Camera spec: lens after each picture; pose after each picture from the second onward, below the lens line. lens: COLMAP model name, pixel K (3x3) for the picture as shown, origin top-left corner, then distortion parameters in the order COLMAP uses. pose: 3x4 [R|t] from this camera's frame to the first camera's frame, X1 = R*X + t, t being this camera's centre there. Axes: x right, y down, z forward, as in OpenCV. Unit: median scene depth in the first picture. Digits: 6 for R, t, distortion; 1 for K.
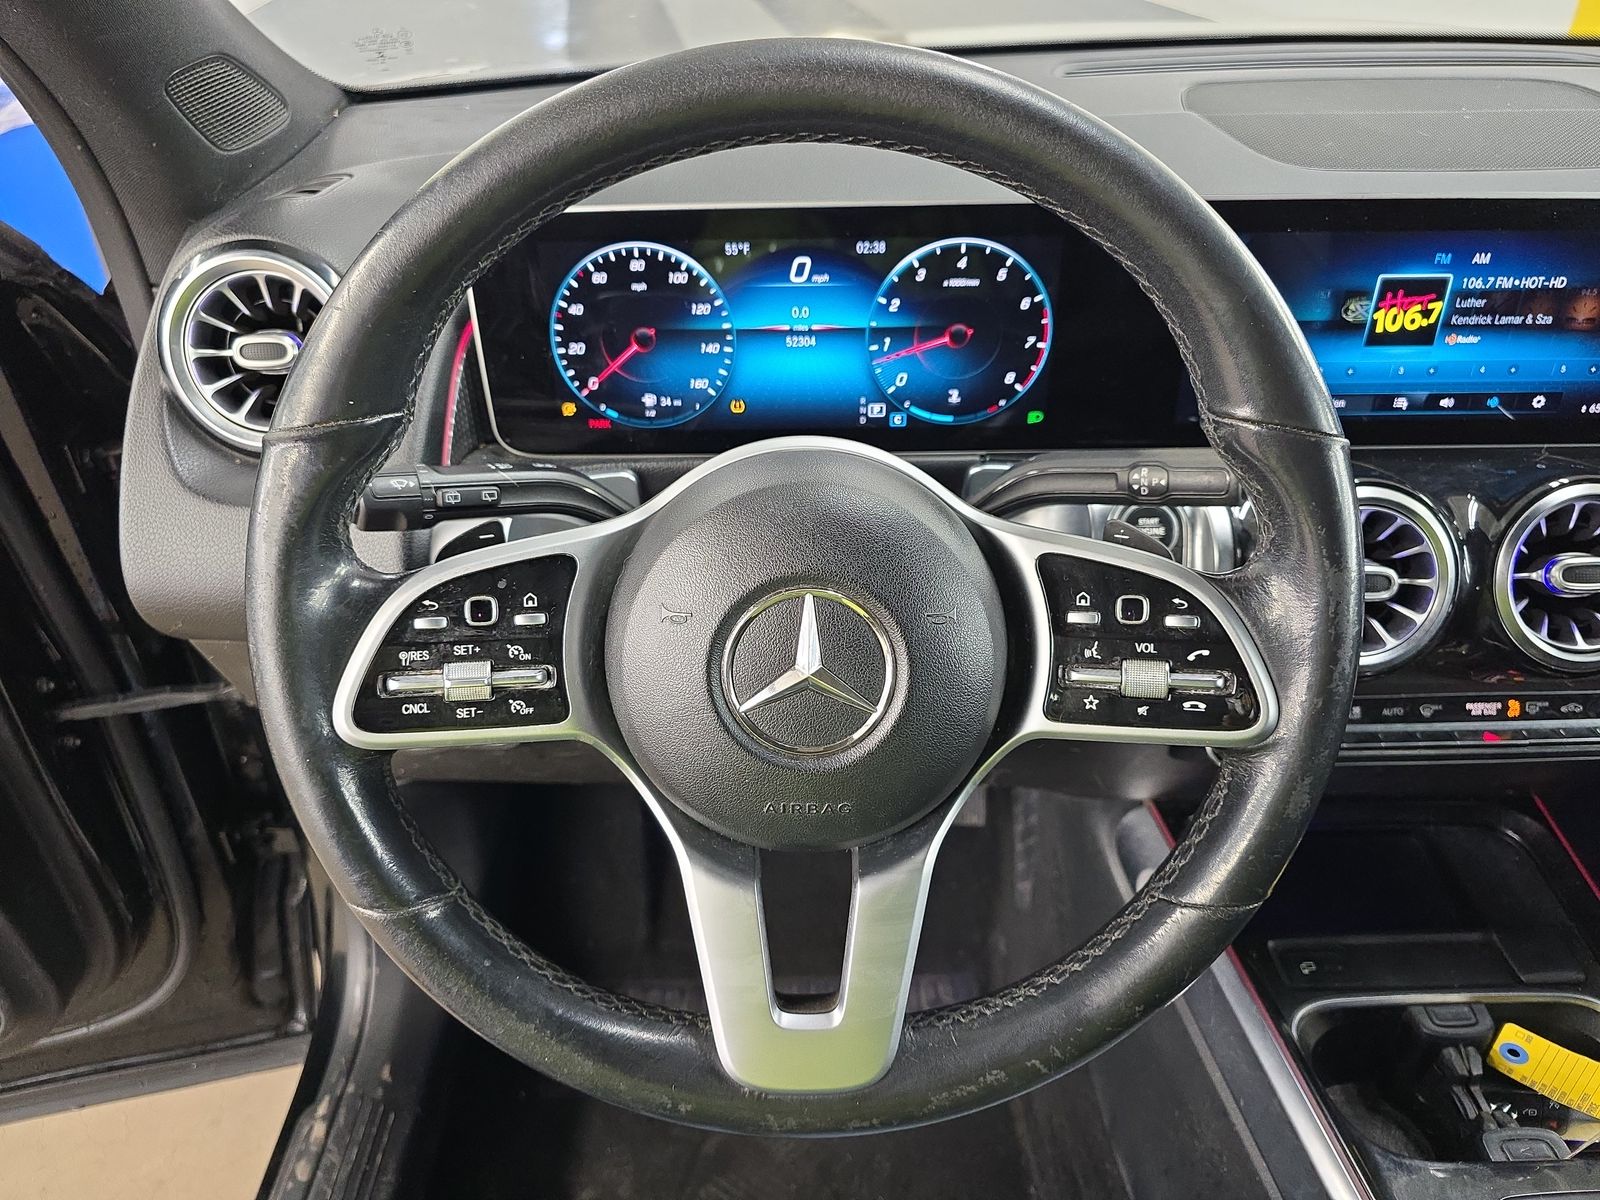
lens RADIAL K [[1057.1, 0, 791.7], [0, 1057.1, 605.7], [0, 0, 1]] dist [0.017342, -0.026819]
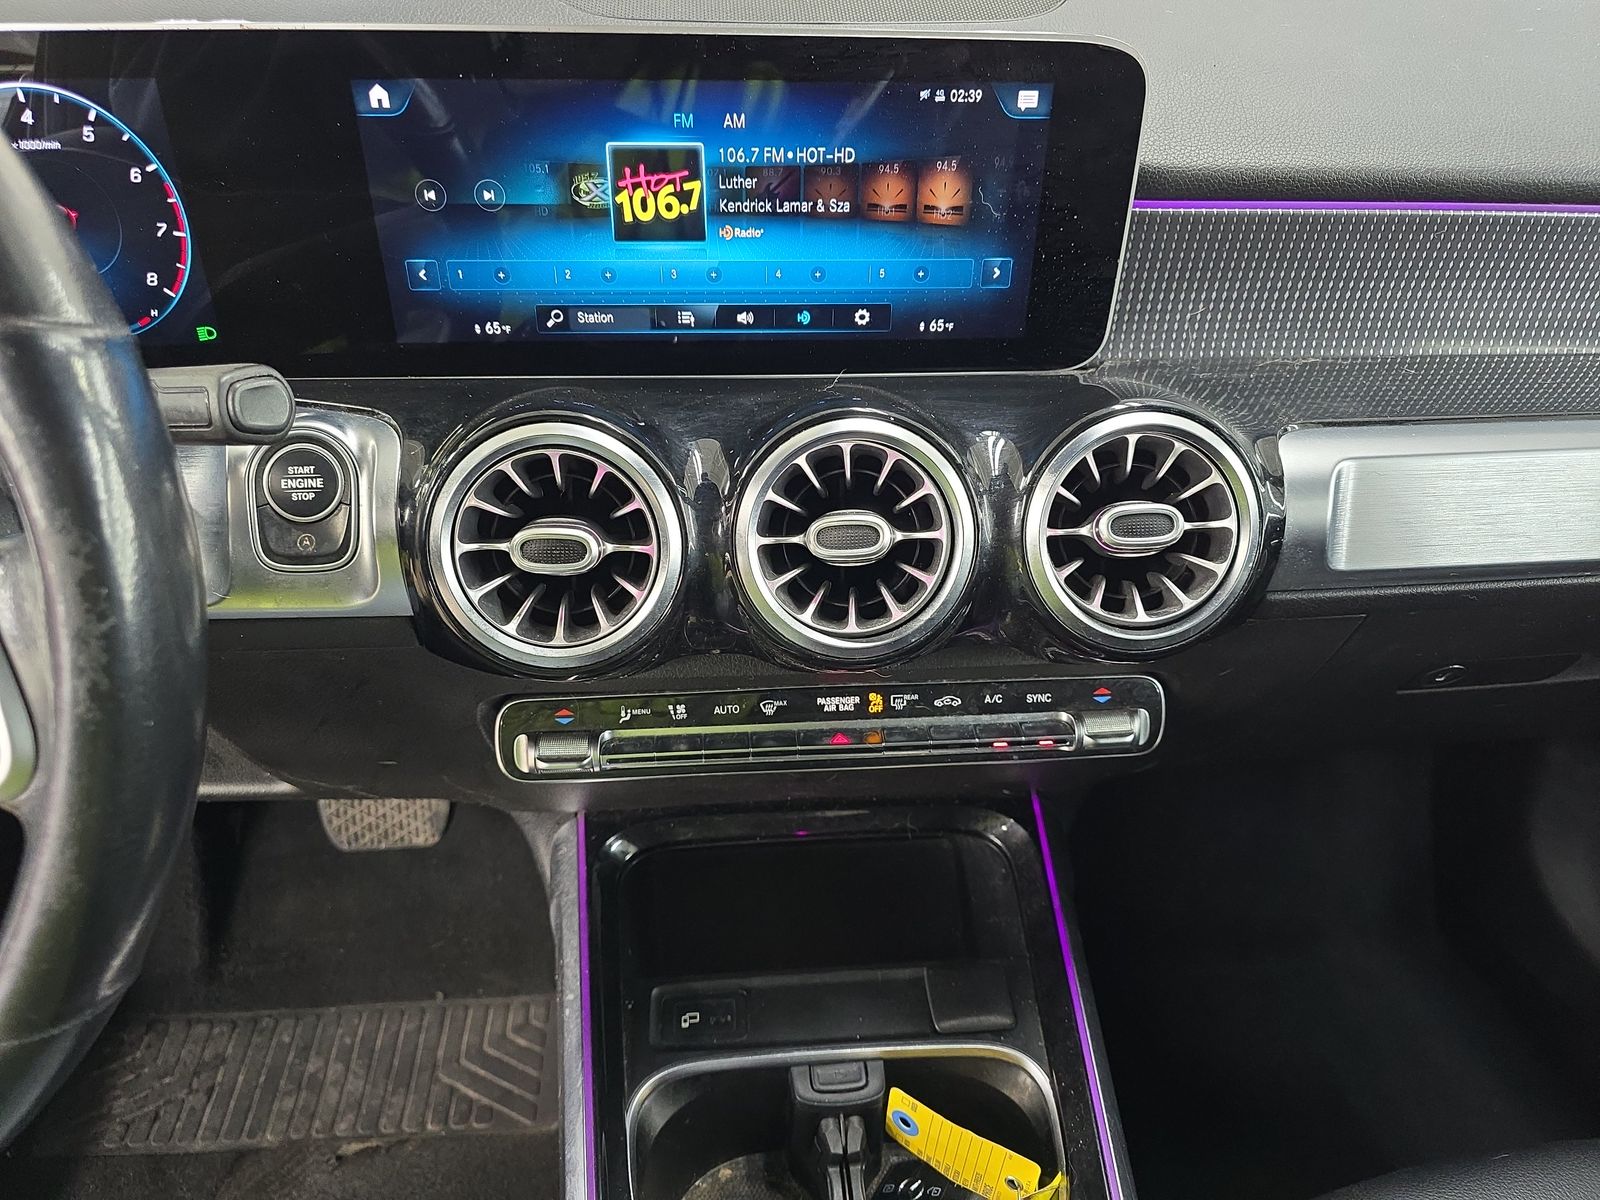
lens RADIAL K [[1057.1, 0, 802.4], [0, 1057.1, 595.0], [0, 0, 1]] dist [0.017342, -0.026819]
pose [[0.997206, -0.012840, 0.073593, 0.619970], [0.011192, 0.999678, 0.022764, -0.004662], [-0.073861, -0.021877, 0.997029, 0.223151]]
